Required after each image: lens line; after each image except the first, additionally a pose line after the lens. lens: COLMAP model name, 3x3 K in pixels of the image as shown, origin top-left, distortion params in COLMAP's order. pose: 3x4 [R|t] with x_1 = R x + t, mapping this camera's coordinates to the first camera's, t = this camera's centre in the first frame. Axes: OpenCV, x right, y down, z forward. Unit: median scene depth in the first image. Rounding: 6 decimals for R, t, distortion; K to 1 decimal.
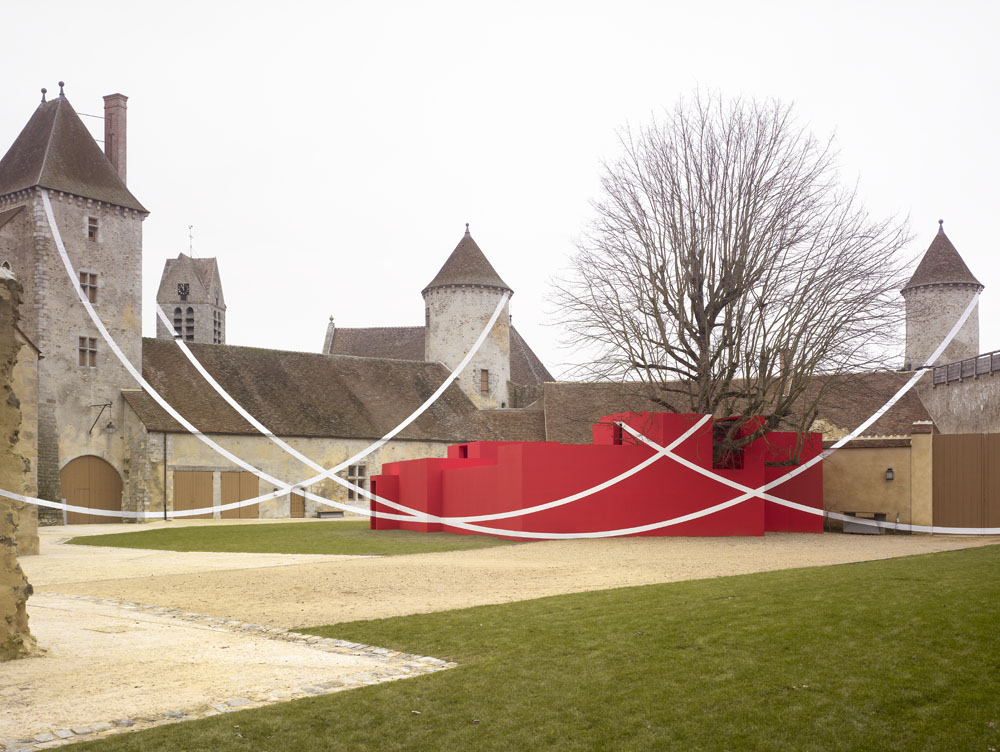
lens RADIAL K [[1158.2, 0, 499.0], [0, 1158.2, 499.2], [0, 0, 1]] dist [-0.013798, 0.003665]
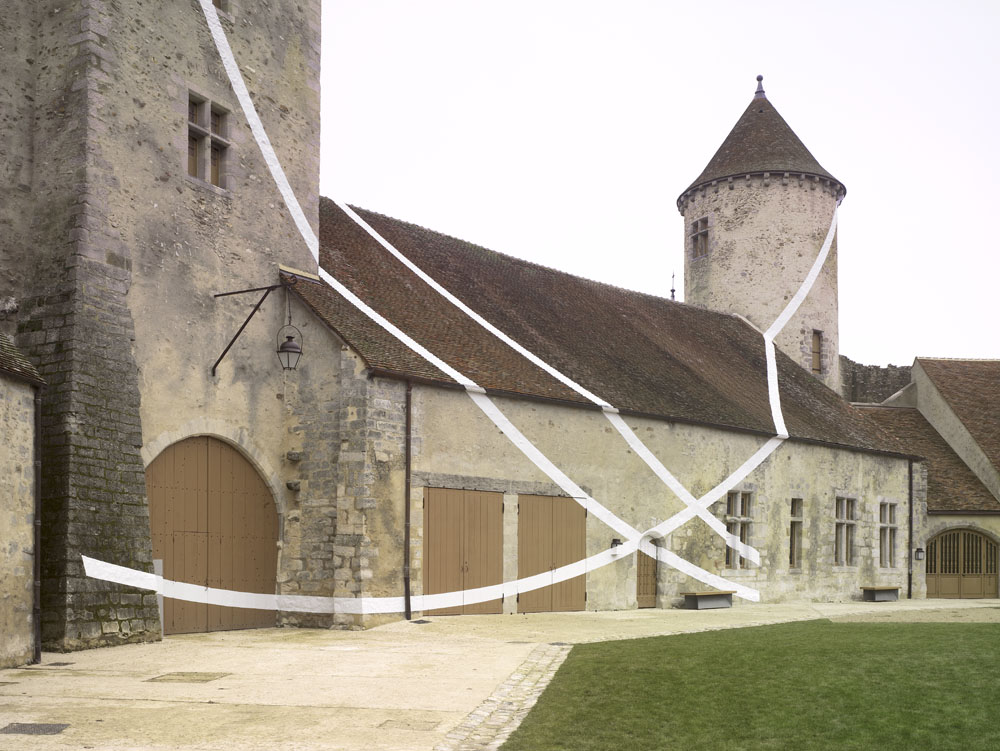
lens RADIAL K [[1159.7, 0, 496.3], [0, 1159.7, 560.9], [0, 0, 1]] dist [-0.008418, -0.009889]
pose [[0.991043, 0.005839, 0.133416, -0.300590], [-0.004972, 0.999964, -0.006834, 0.001696], [-0.133451, 0.006109, 0.991037, 0.611052]]
